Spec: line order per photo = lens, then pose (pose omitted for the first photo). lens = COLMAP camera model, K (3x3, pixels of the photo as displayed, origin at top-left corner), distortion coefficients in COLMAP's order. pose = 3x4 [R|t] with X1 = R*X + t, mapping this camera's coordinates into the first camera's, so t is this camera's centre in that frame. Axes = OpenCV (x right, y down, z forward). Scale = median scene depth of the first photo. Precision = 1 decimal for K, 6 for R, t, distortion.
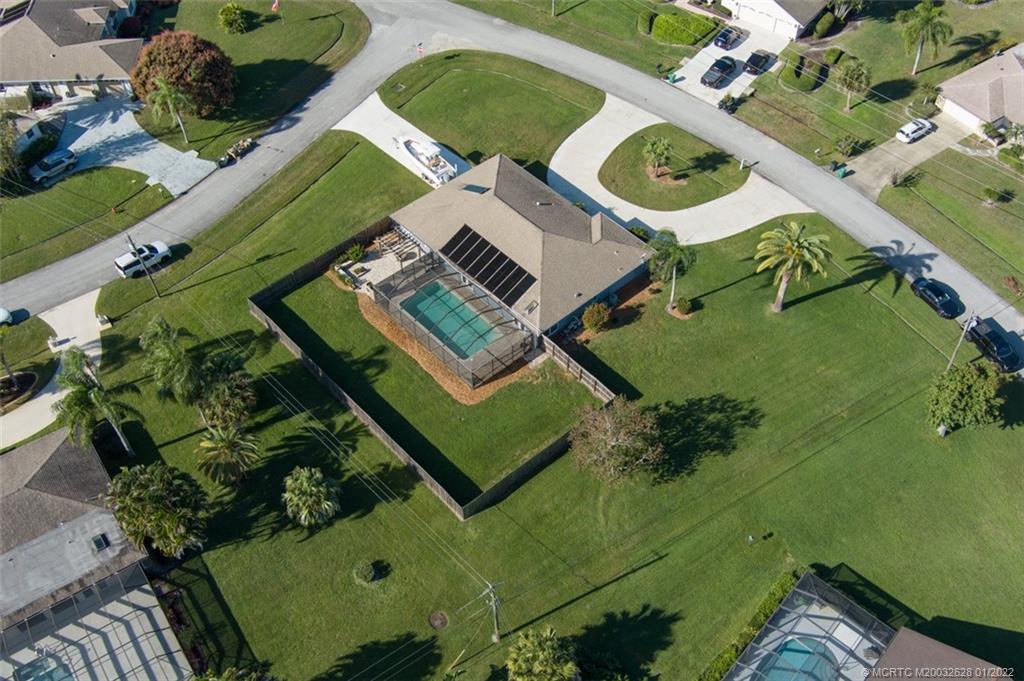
lens RADIAL K [[1077.0, 0, 512.0], [0, 1077.0, 340.5], [0, 0, 1]] dist [0.012465, -0.008286]
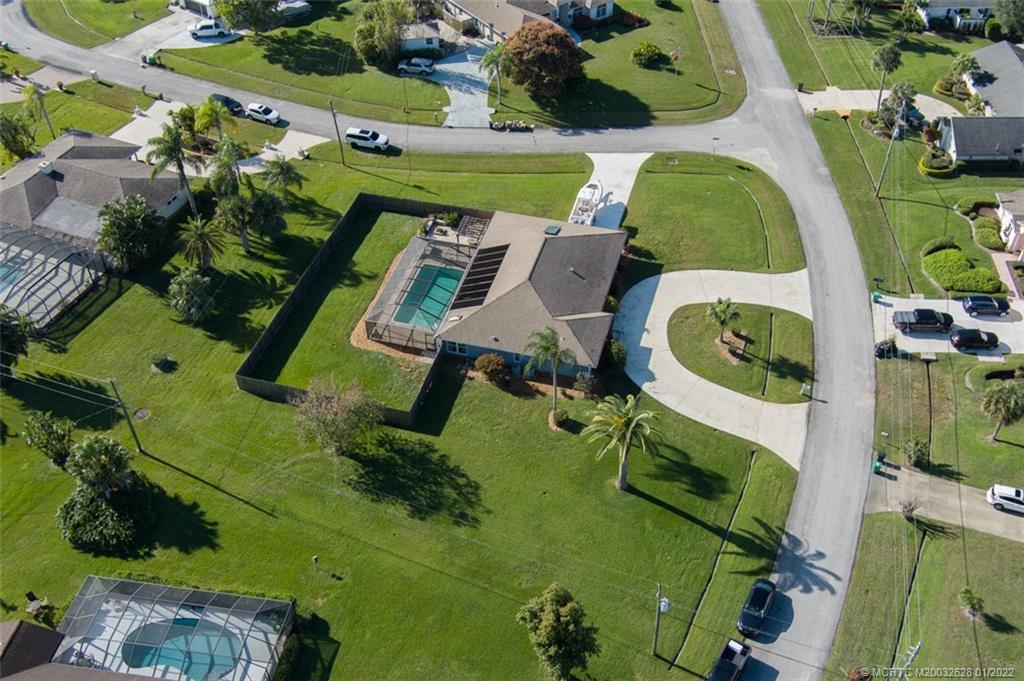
lens RADIAL K [[1077.0, 0, 512.0], [0, 1077.0, 340.5], [0, 0, 1]] dist [0.012465, -0.008286]
pose [[0.536988, 0.566772, -0.624831, 0.654530], [-0.631382, 0.761240, 0.147888, -0.186881], [0.559465, 0.315093, 0.766626, 0.204095]]
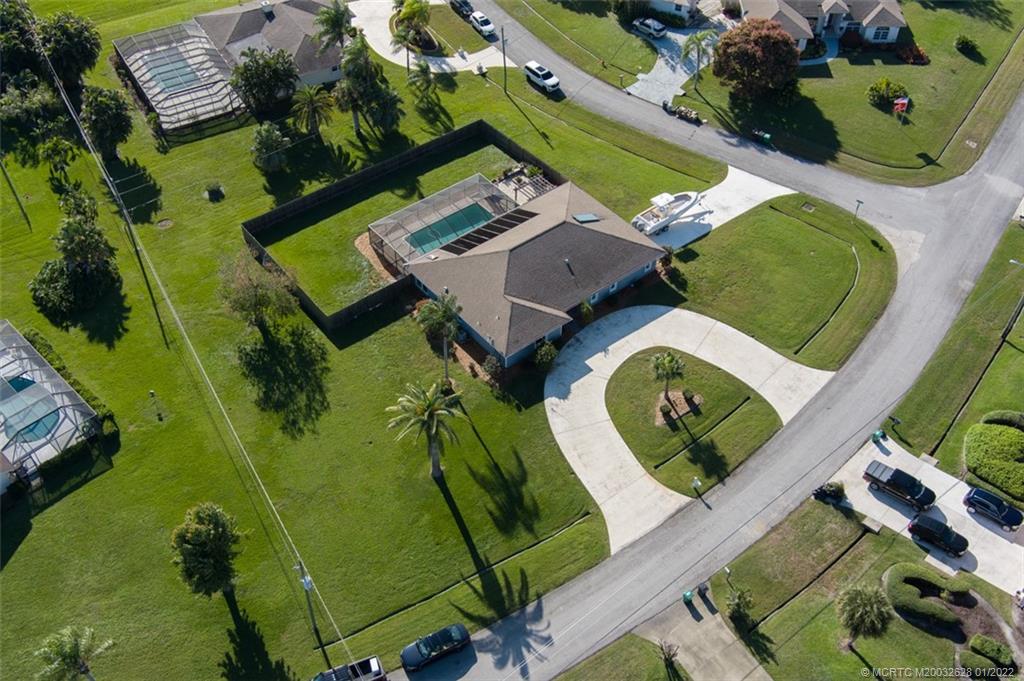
lens RADIAL K [[1062.8, 0, 508.9], [0, 1062.8, 284.7], [0, 0, 1]] dist [0.013850, -0.005130]
pose [[-0.054608, 0.680132, -0.731053, 0.727635], [-0.751806, 0.453820, 0.478368, -0.525464], [0.657120, 0.575732, 0.486545, 0.500756]]
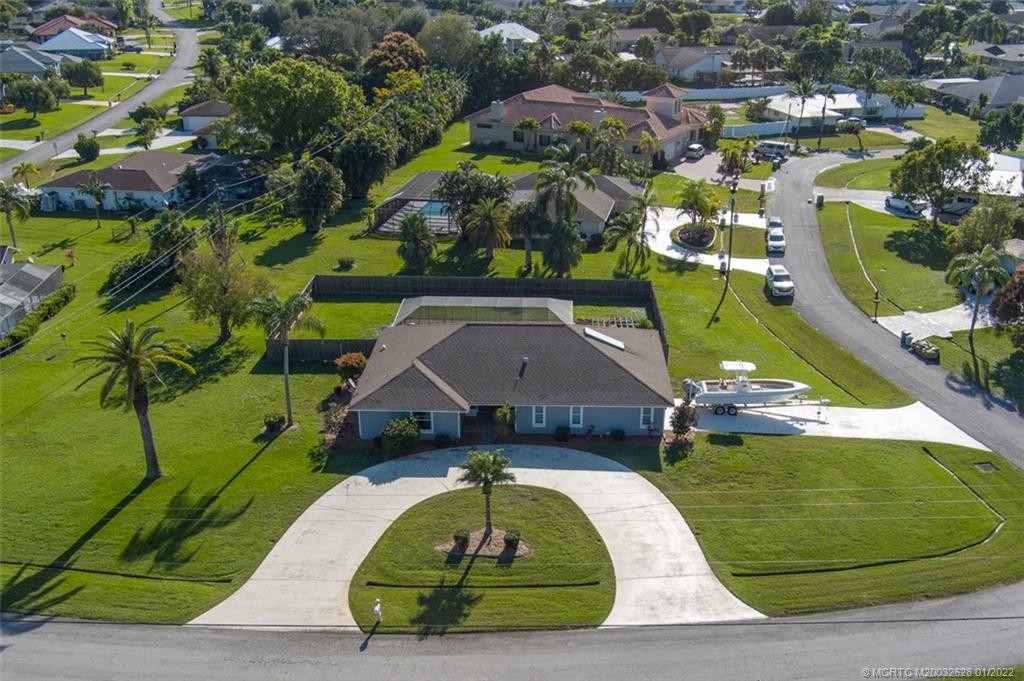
lens RADIAL K [[1107.0, 0, 562.0], [0, 1107.0, 340.4], [0, 0, 1]] dist [0.120211, -0.317628]
pose [[-0.670432, 0.254931, -0.696800, 0.501459], [-0.562828, 0.437202, 0.701484, -0.641005], [0.483472, 0.862476, -0.149631, 1.085465]]
